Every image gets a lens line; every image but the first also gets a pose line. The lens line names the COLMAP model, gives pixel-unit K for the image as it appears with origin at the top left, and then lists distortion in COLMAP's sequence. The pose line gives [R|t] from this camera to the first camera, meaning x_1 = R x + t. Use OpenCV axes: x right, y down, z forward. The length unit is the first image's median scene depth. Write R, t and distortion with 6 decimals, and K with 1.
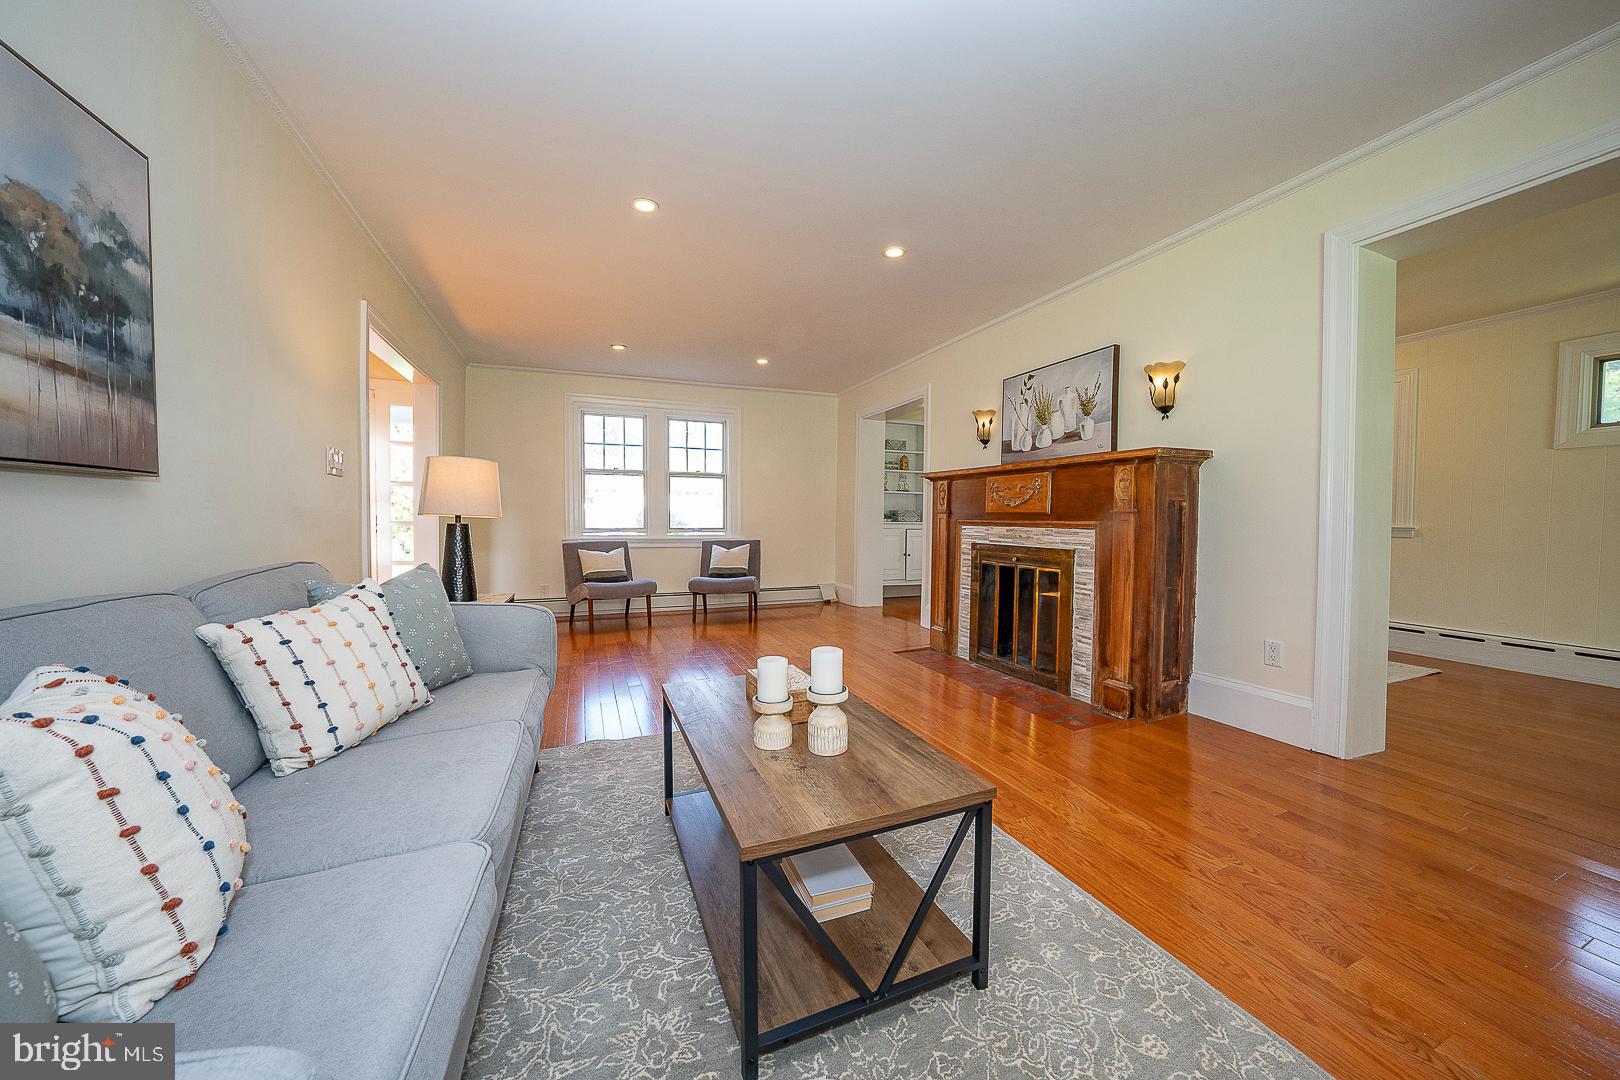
lens RADIAL K [[559.1, 0, 812.2], [0, 559.1, 529.0], [0, 0, 1]] dist [-0.020605, 0.000039]
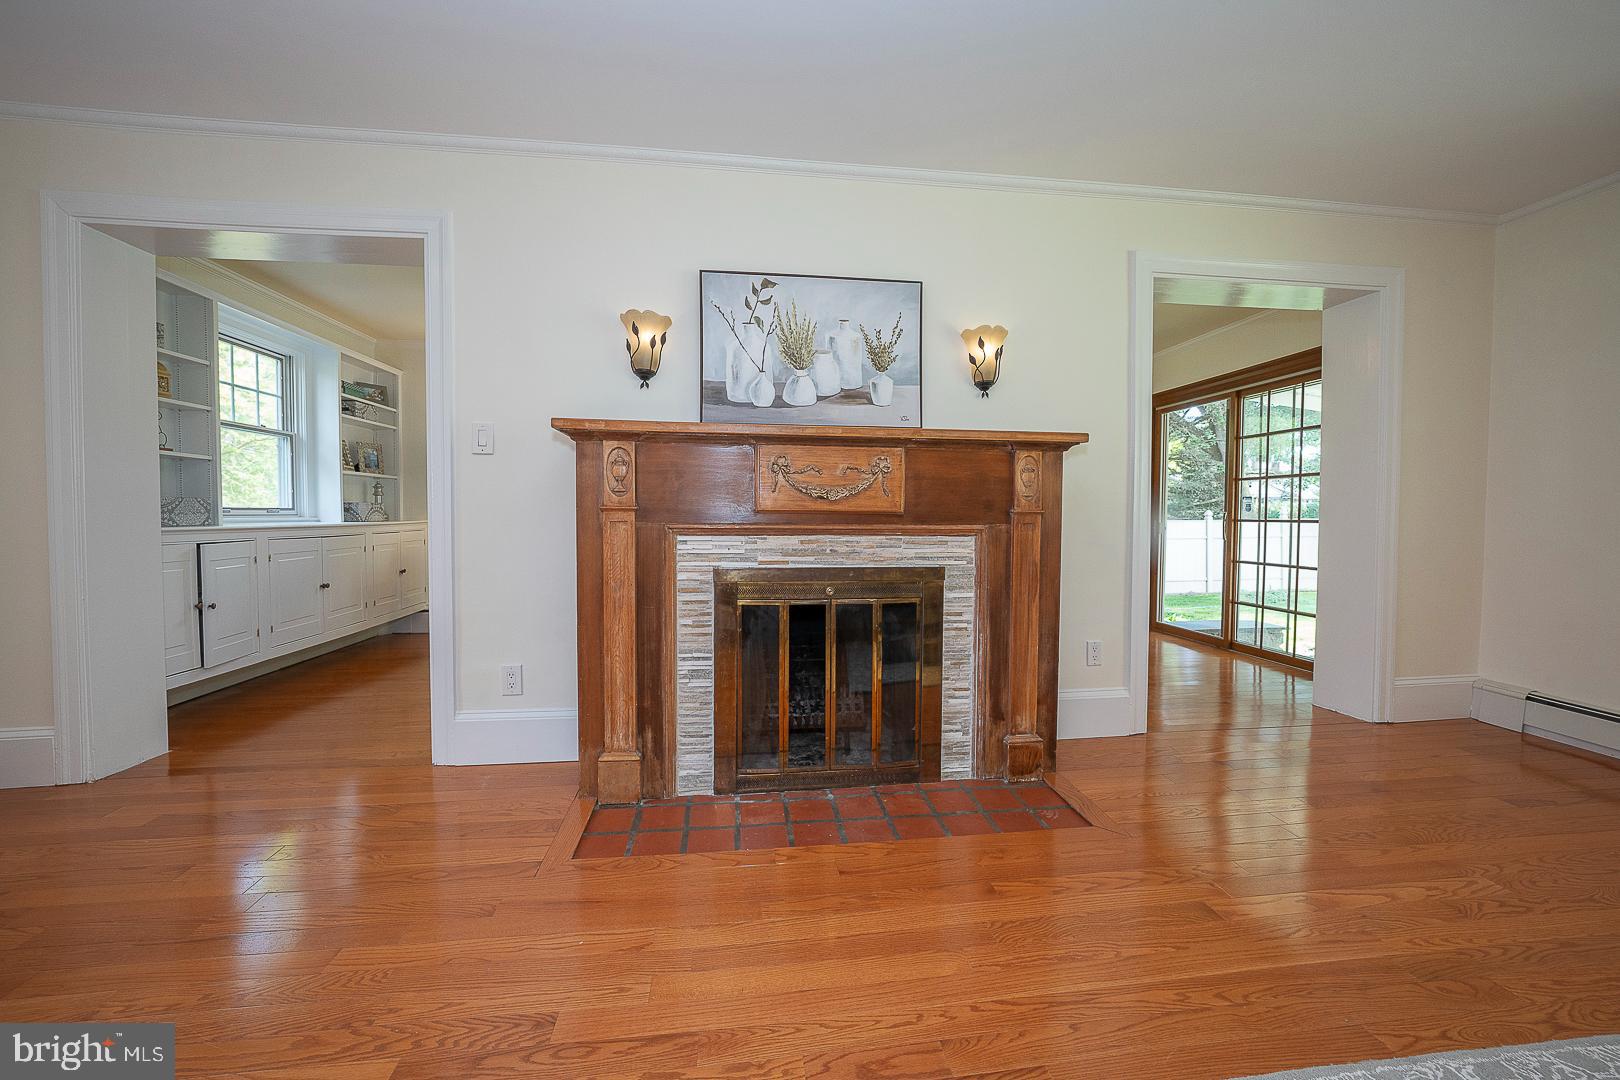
lens RADIAL K [[634.3, 0, 813.5], [0, 634.3, 530.3], [0, 0, 1]] dist [-0.002860, -0.000080]
pose [[0.264584, -0.039803, 0.963541, -0.282376], [0.016702, 0.999187, 0.036689, -0.034097], [-0.964218, 0.006386, 0.265034, 0.833904]]
